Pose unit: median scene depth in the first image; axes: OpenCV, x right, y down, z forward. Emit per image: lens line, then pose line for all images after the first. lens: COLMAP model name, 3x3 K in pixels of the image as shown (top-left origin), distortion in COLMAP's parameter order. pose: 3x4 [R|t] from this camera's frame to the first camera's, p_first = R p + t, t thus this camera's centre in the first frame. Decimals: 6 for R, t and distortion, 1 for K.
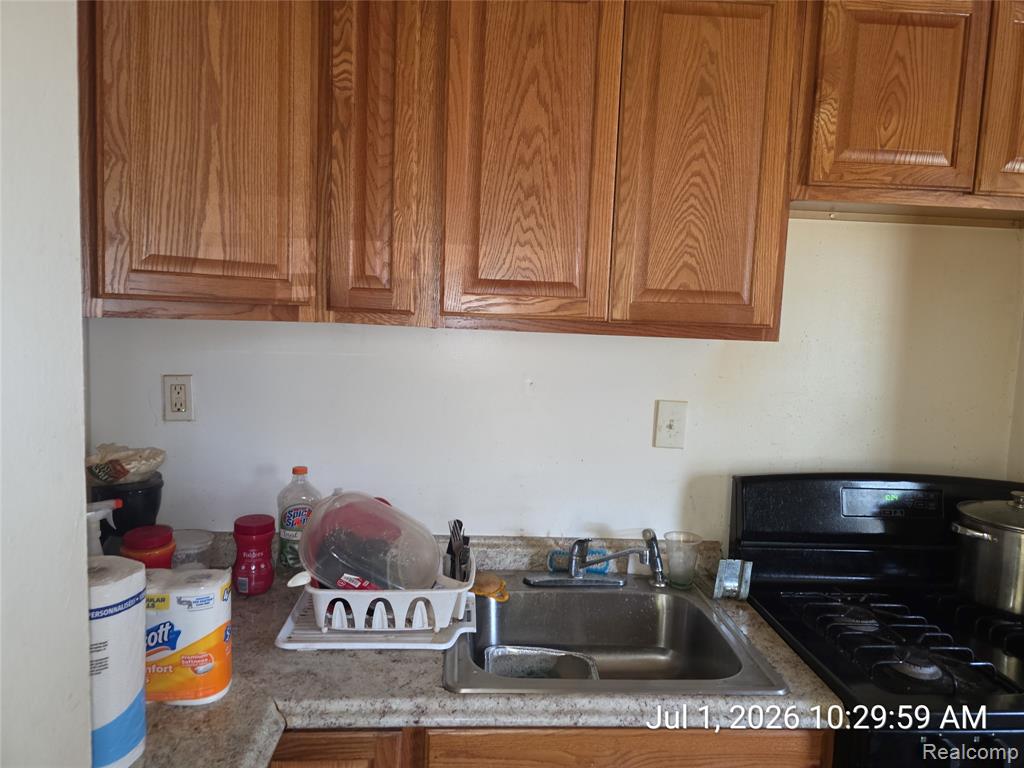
lens RADIAL K [[689.7, 0, 513.4], [0, 689.7, 378.7], [0, 0, 1]] dist [0.008213, 0.002642]
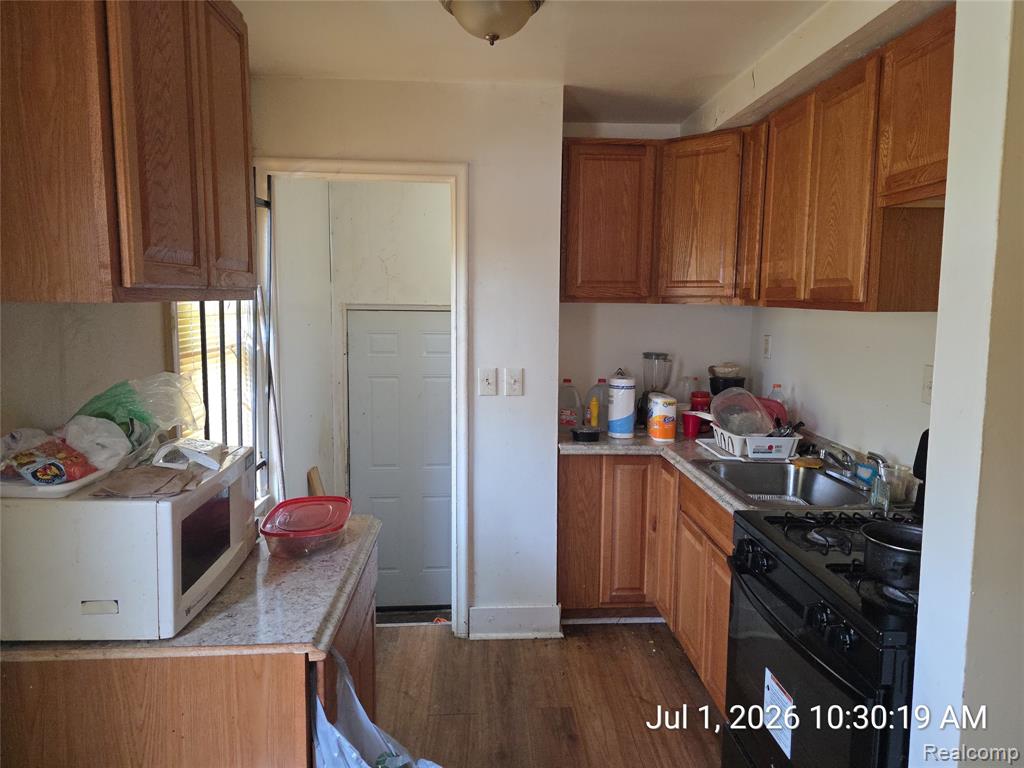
lens RADIAL K [[689.7, 0, 513.6], [0, 689.7, 376.9], [0, 0, 1]] dist [0.008213, 0.002642]
pose [[-0.003368, 0.079514, -0.996828, 1.972449], [-0.098227, 0.991987, 0.079460, 0.040389], [0.995158, 0.098183, 0.004469, 0.331163]]
